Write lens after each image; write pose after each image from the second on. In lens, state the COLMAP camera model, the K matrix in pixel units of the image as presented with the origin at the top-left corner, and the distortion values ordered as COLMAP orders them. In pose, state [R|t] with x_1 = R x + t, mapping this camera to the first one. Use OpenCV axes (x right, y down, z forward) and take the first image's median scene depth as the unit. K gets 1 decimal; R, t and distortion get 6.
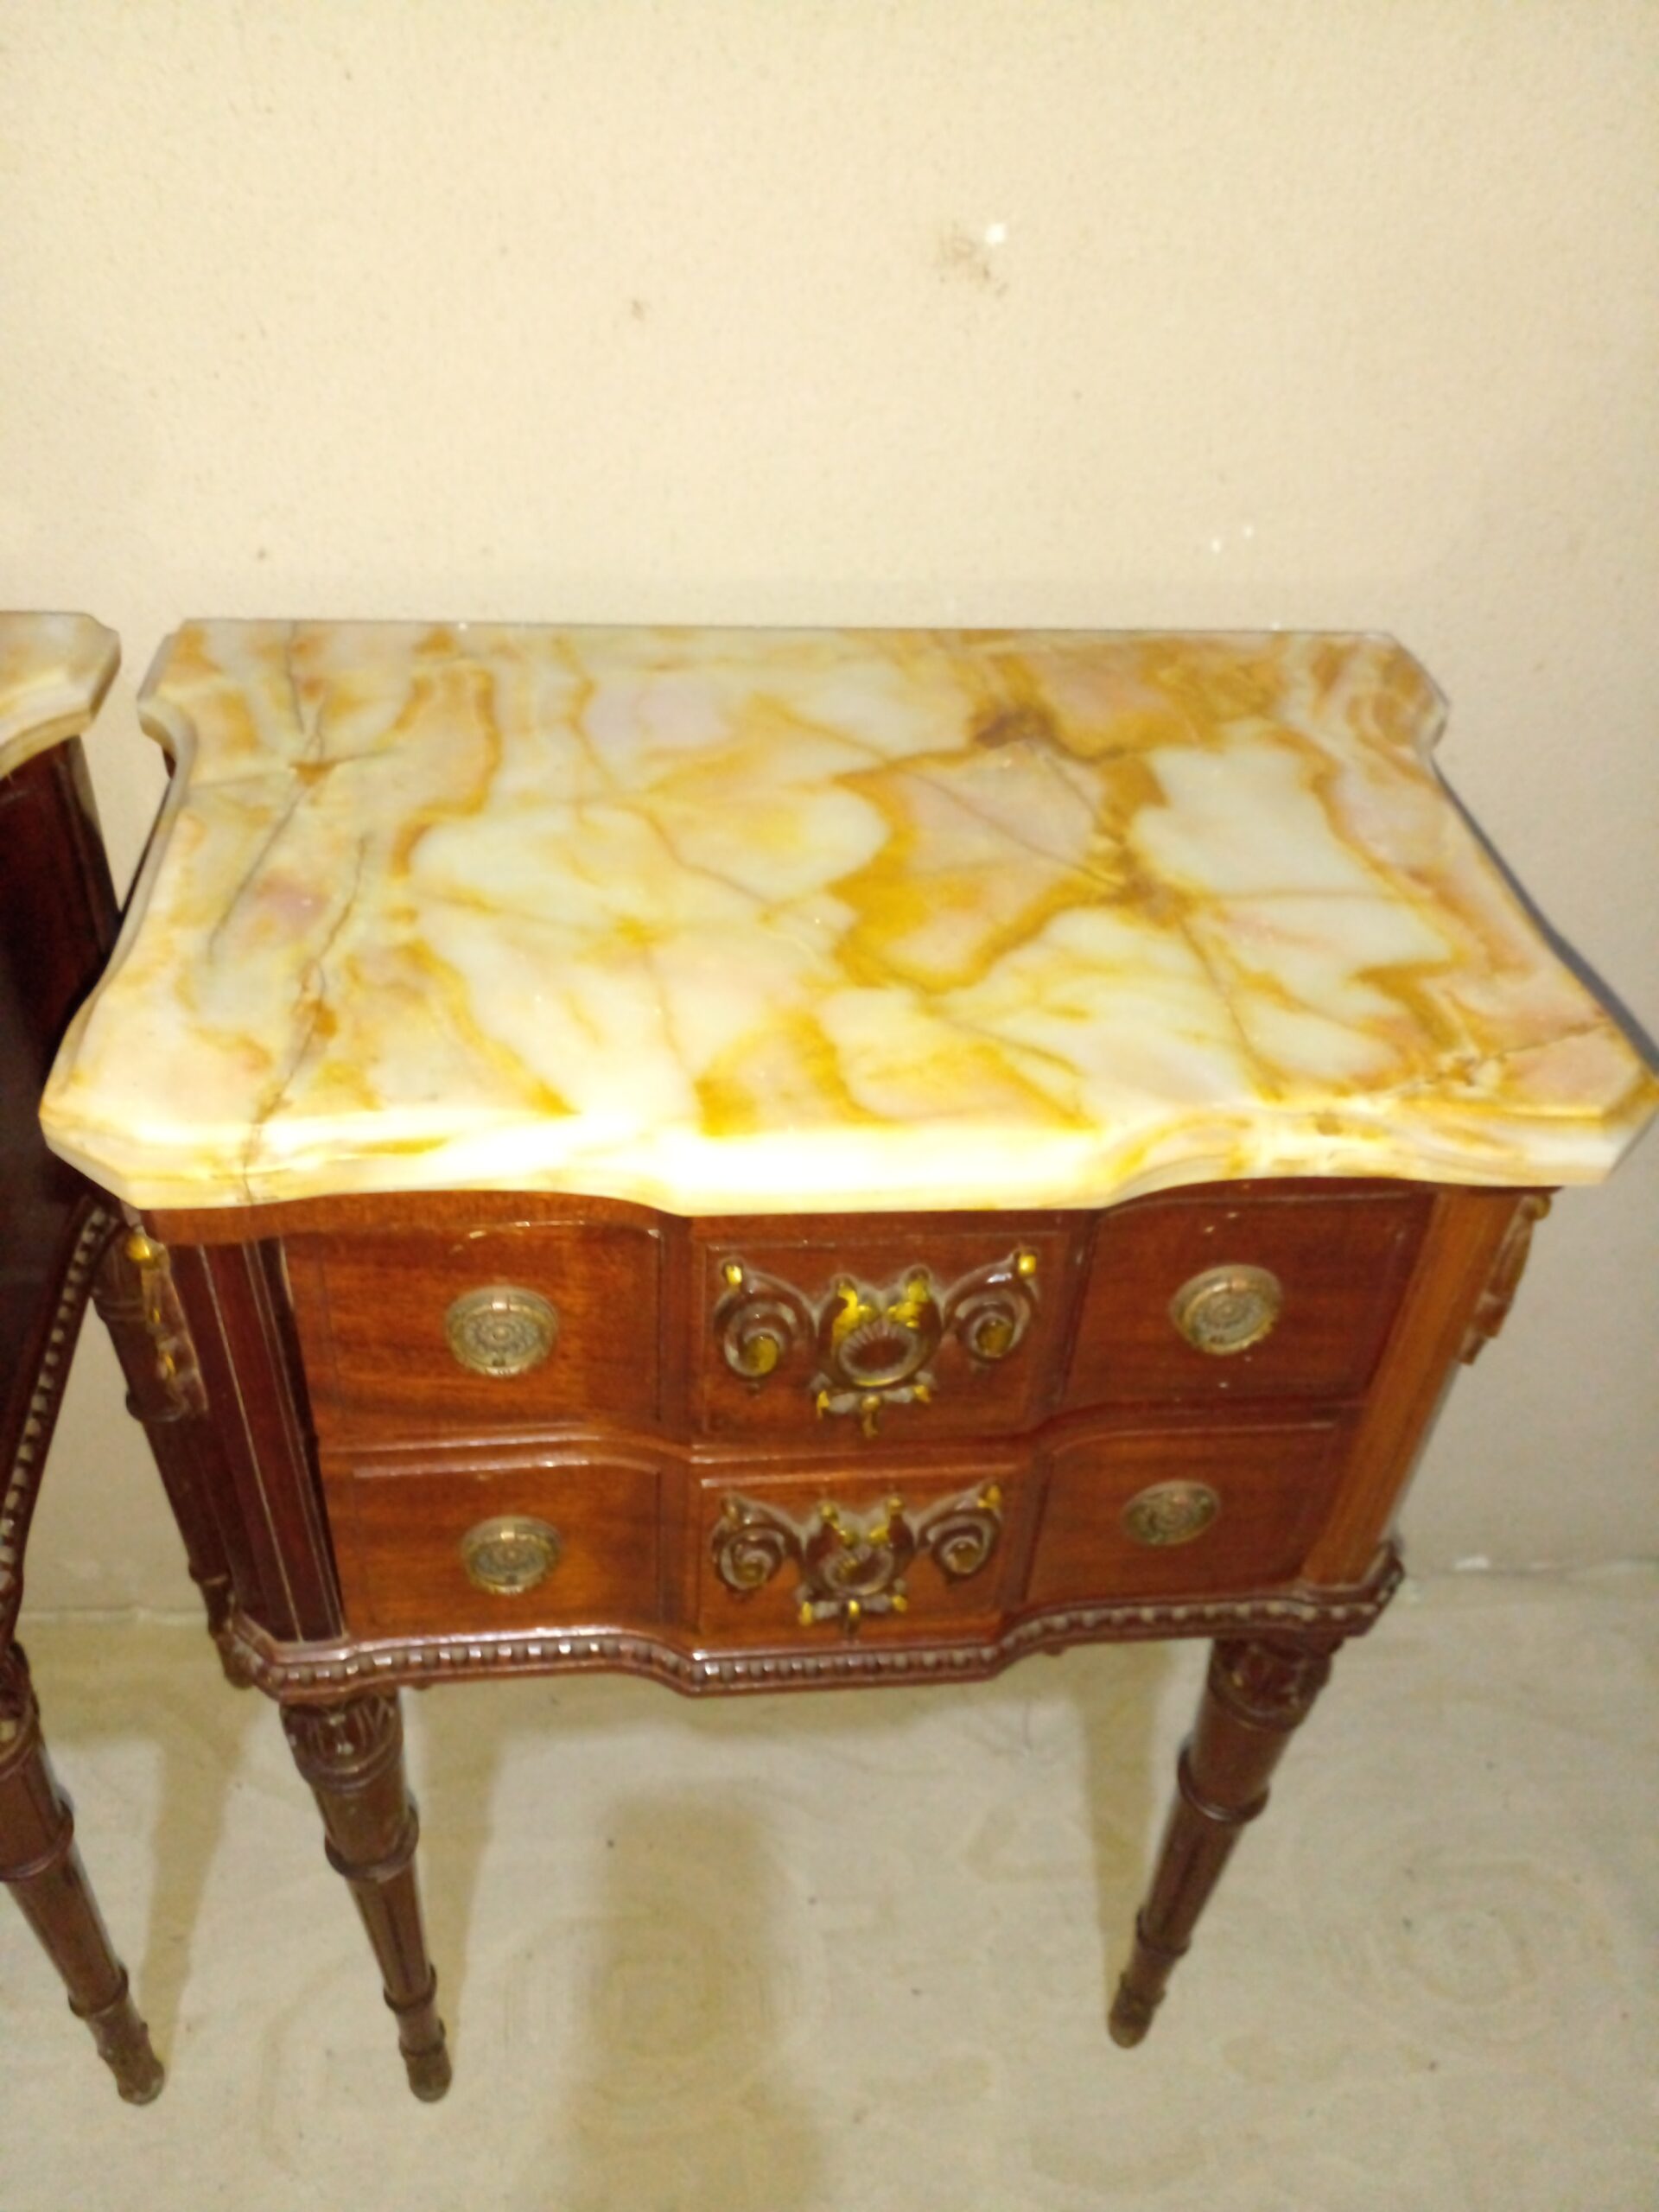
lens RADIAL K [[1781.9, 0, 768.6], [0, 1781.9, 1097.6], [0, 0, 1]] dist [0.093077, -0.192462]
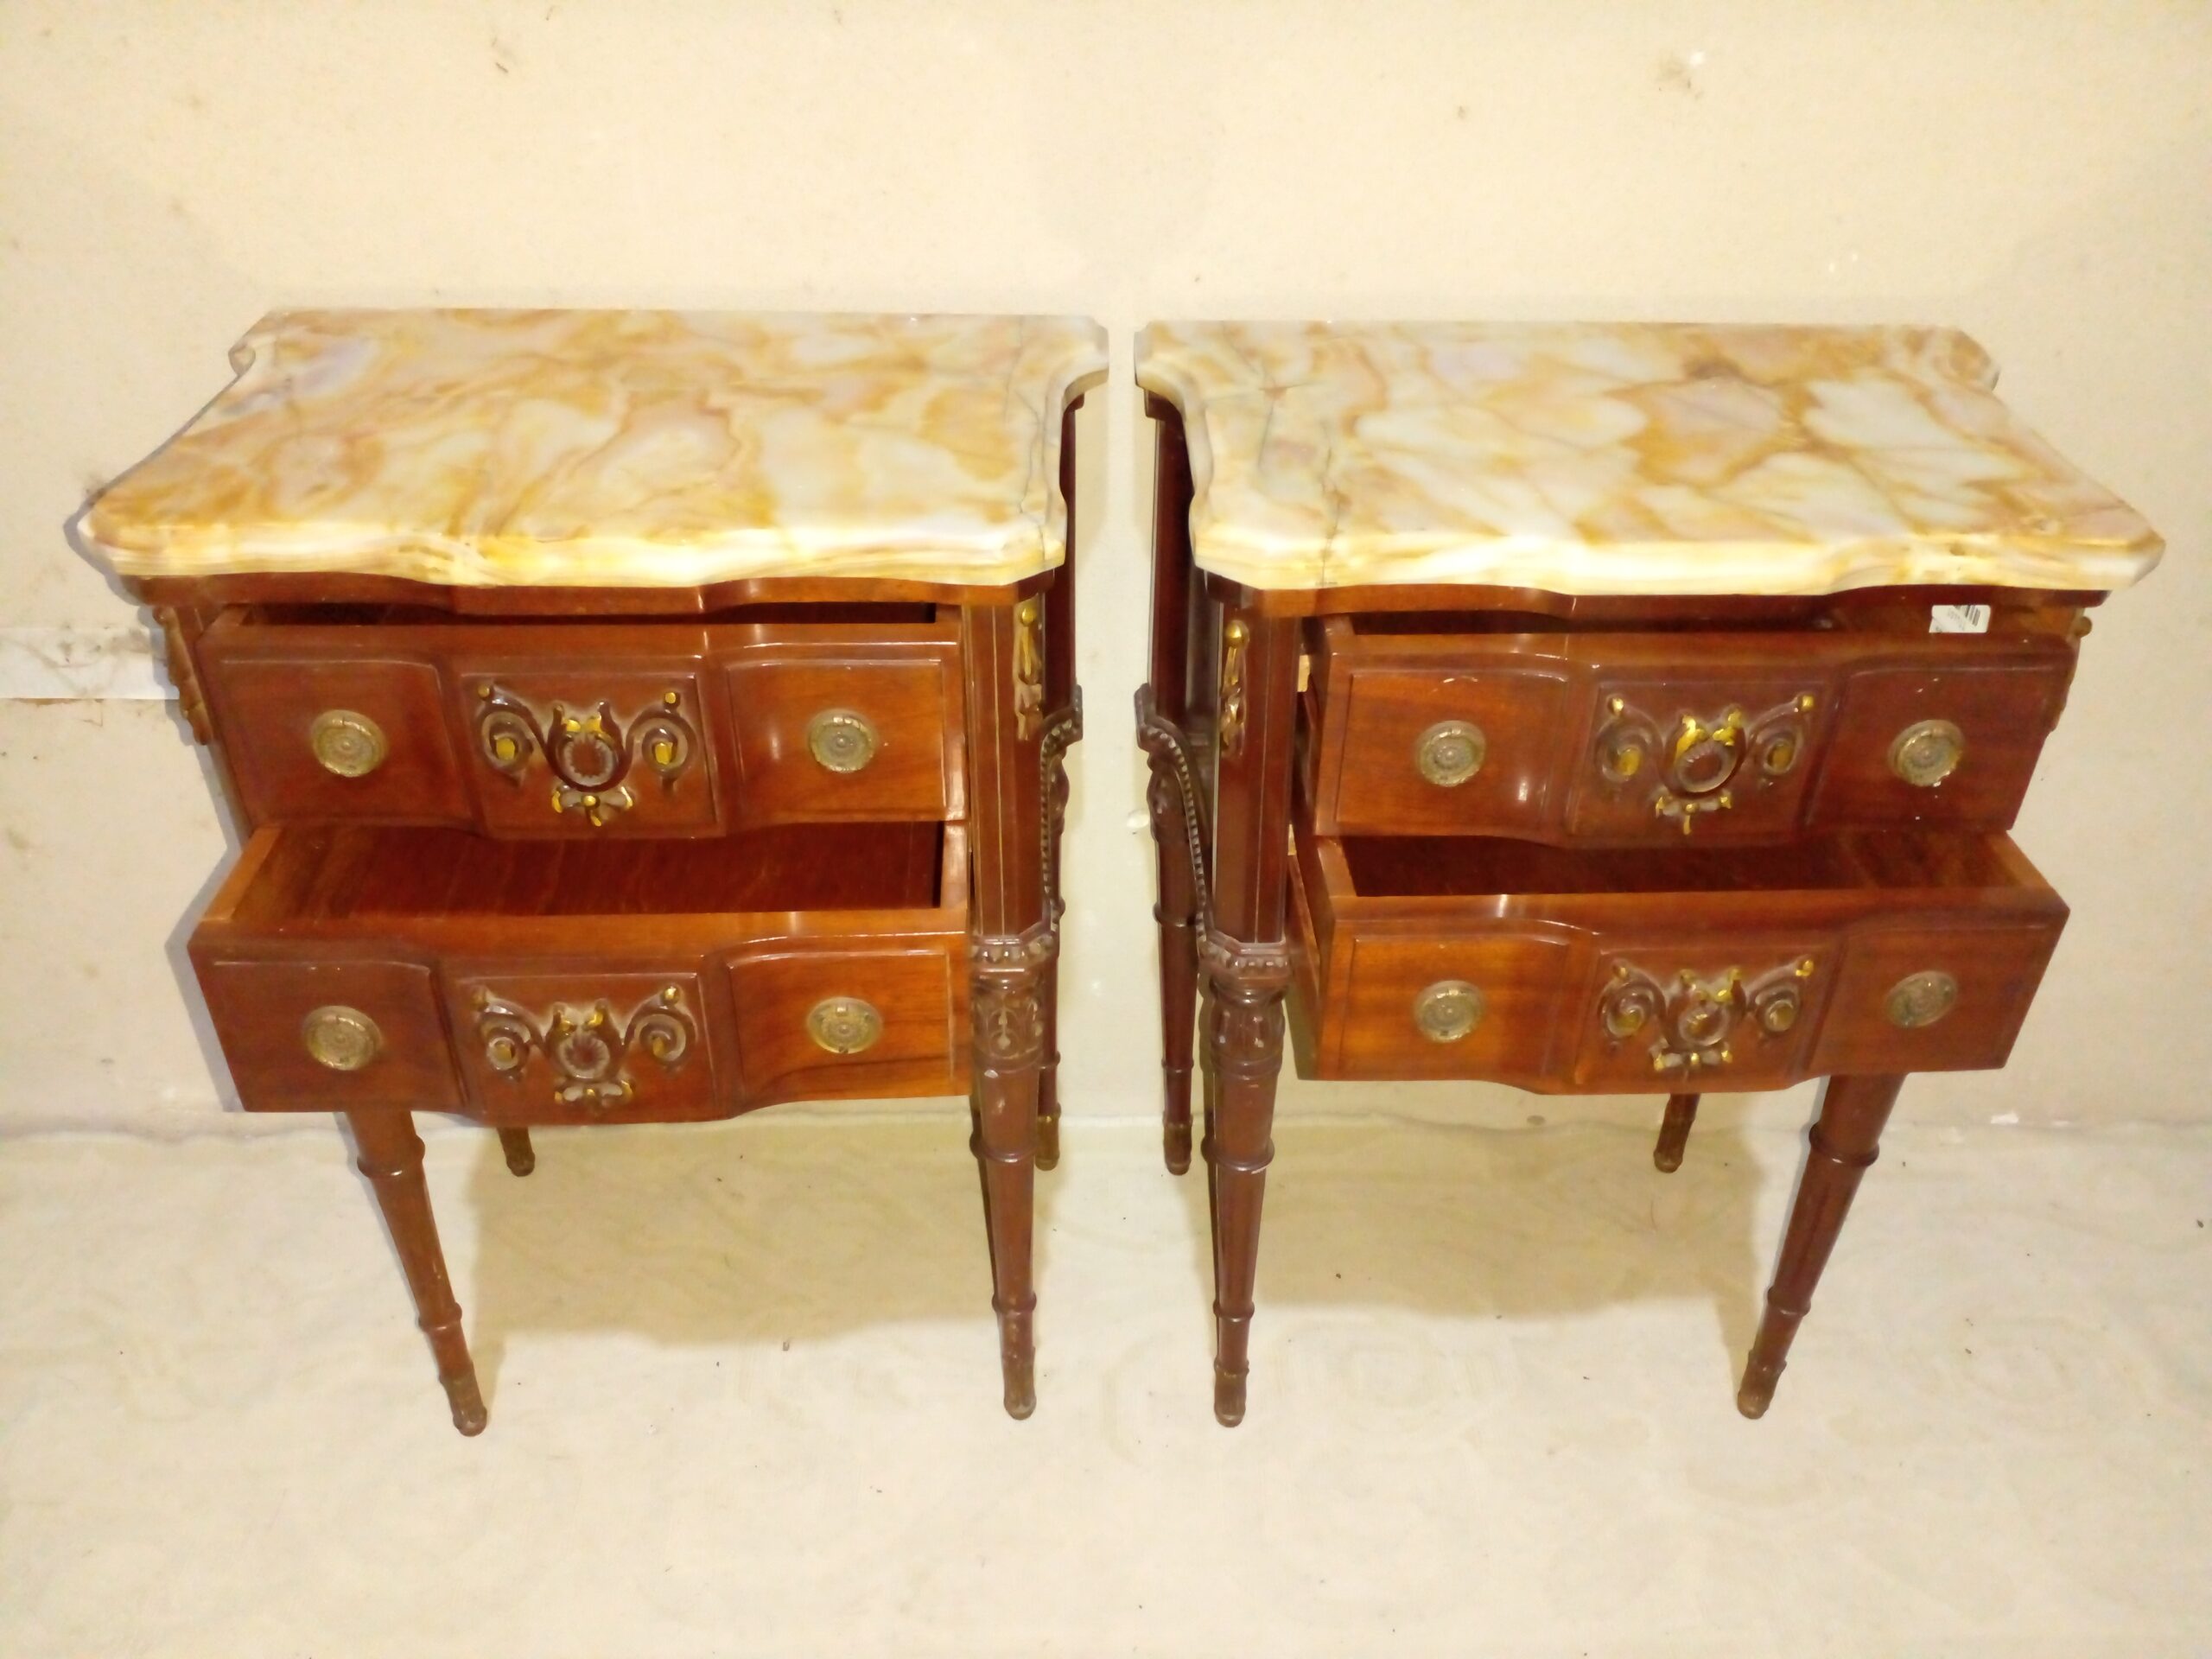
lens RADIAL K [[1765.3, 0, 1103.9], [0, 1765.3, 870.1], [0, 0, 1]] dist [0.106669, -0.199210]
pose [[0.998164, 0.005617, -0.060309, -0.305223], [-0.010079, 0.997212, -0.073939, 0.358220], [0.059725, 0.074411, 0.995438, -0.548686]]
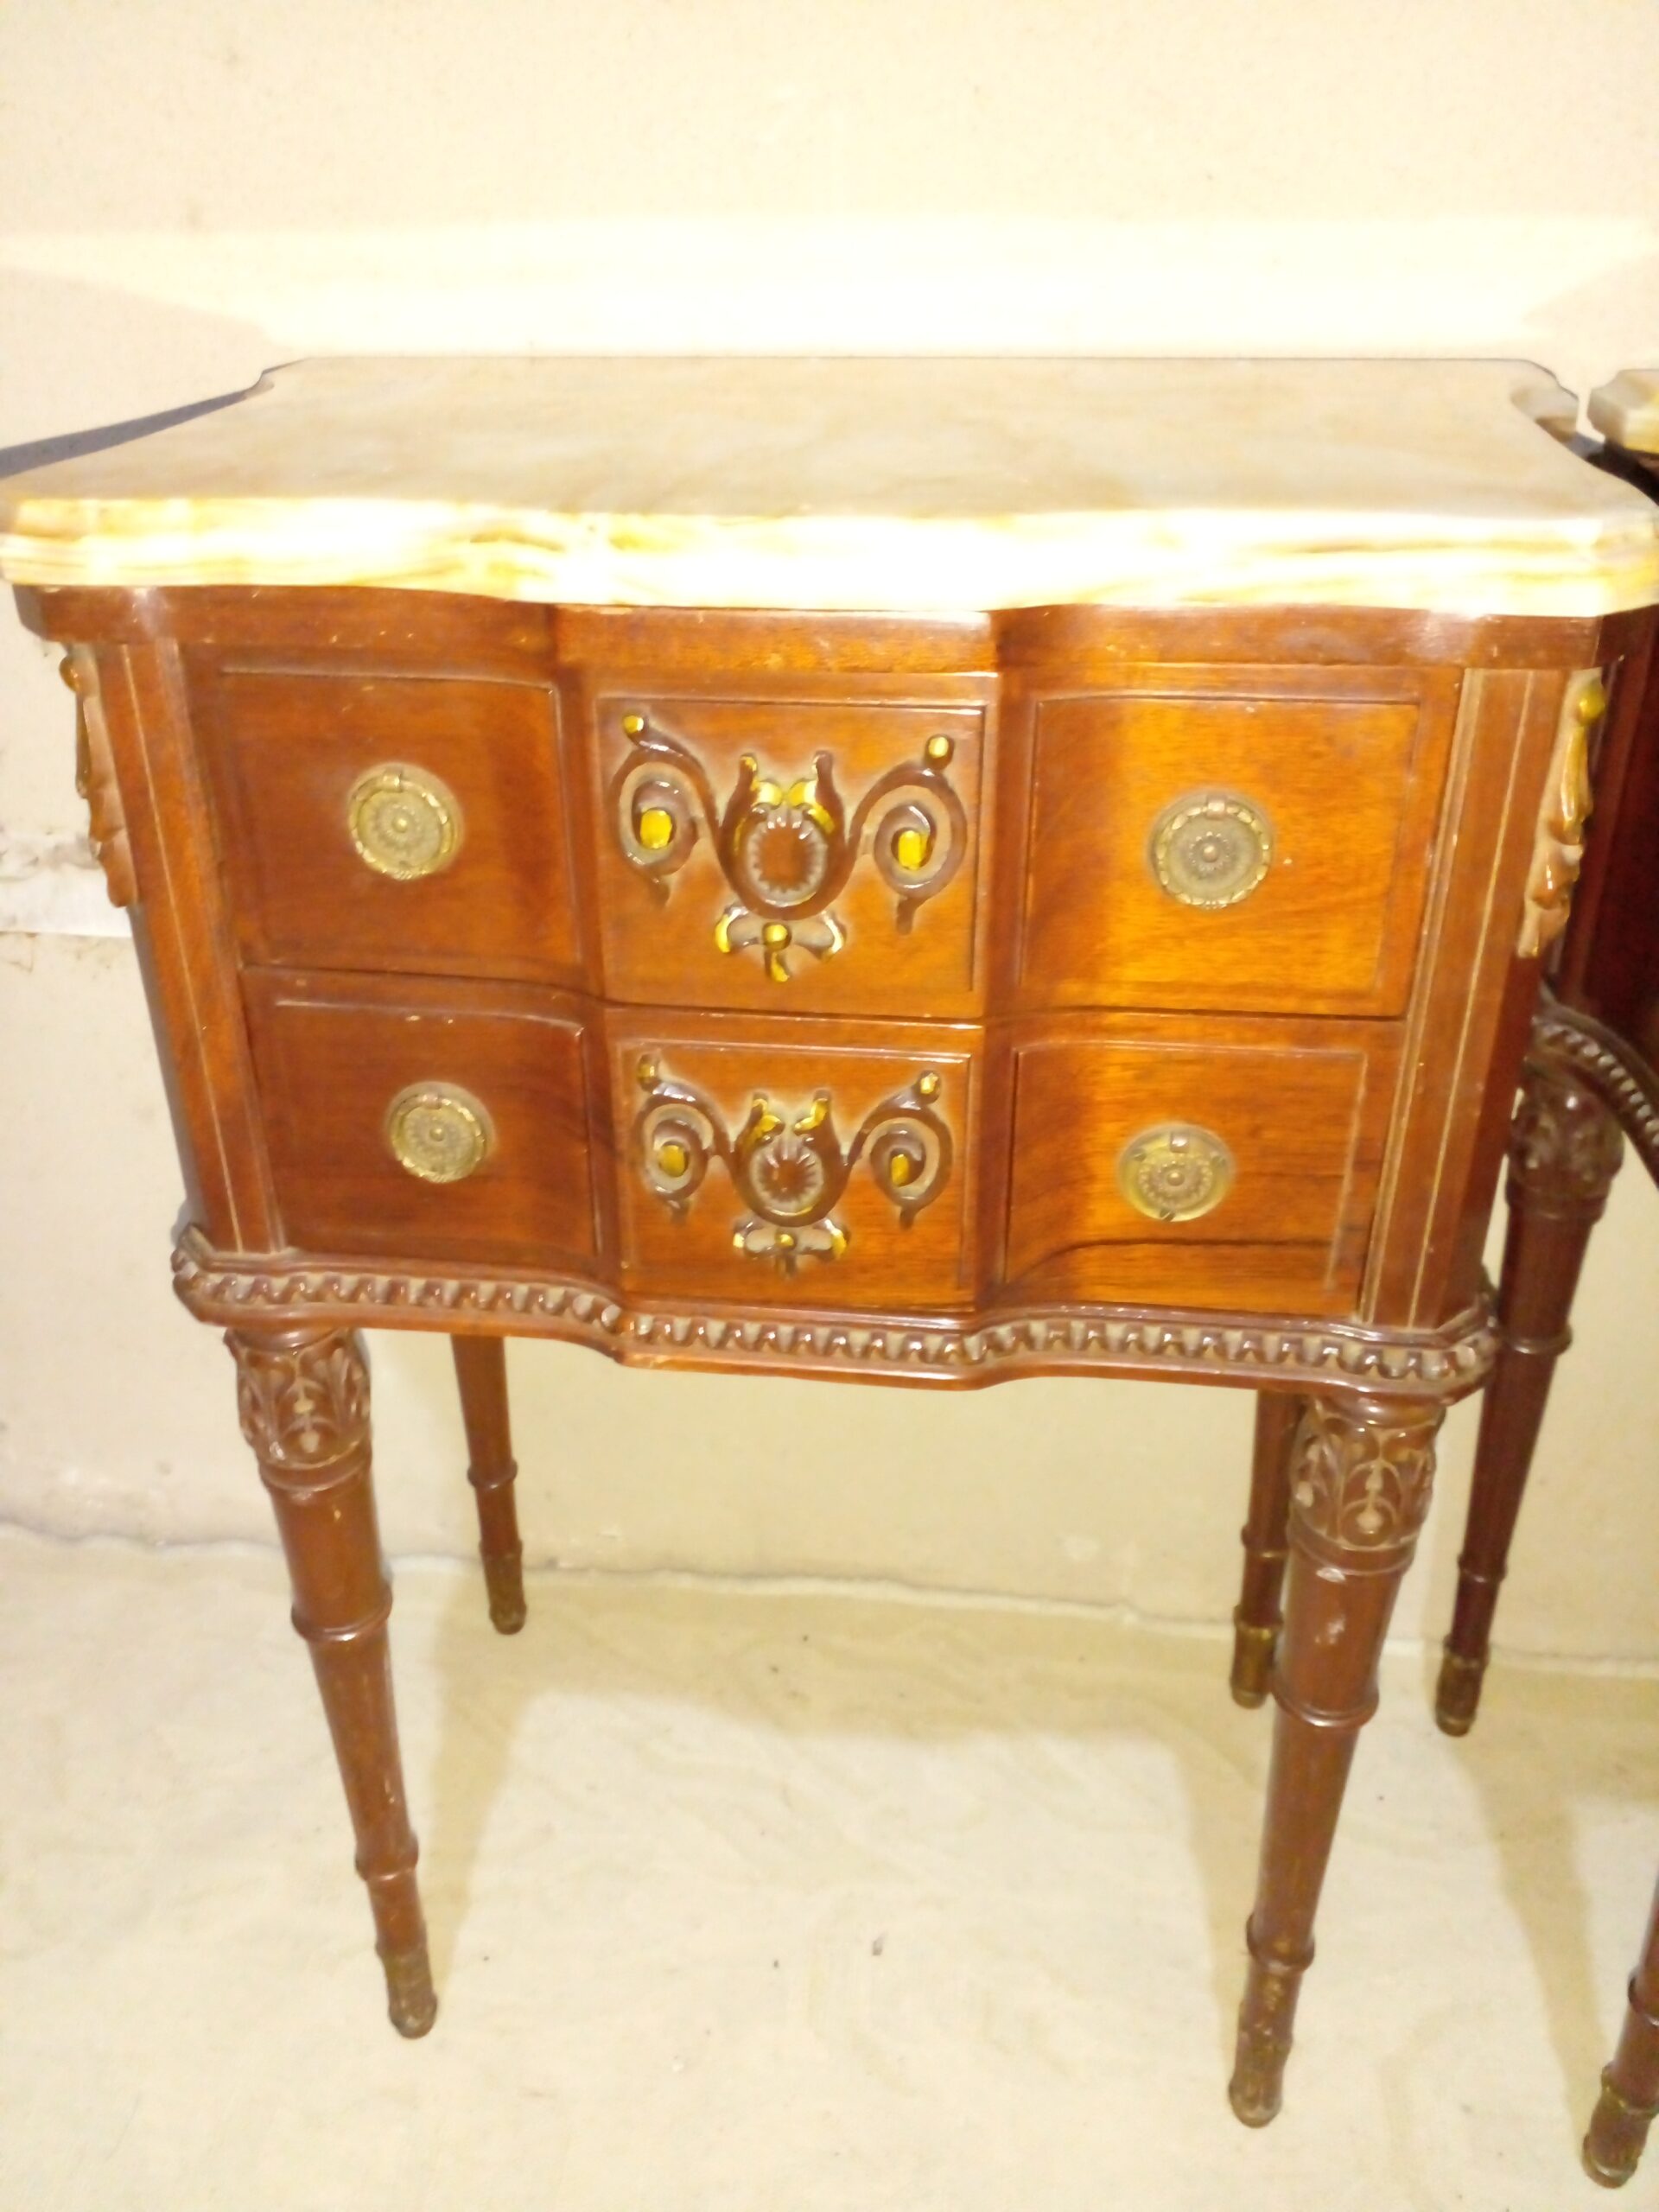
lens RADIAL K [[1770.4, 0, 782.1], [0, 1770.4, 1080.6], [0, 0, 1]] dist [0.177737, -0.383864]
pose [[0.975220, 0.050128, -0.215482, -0.606398], [-0.092220, 0.977448, -0.189979, 0.379638], [0.201099, 0.205143, 0.957849, 0.069088]]
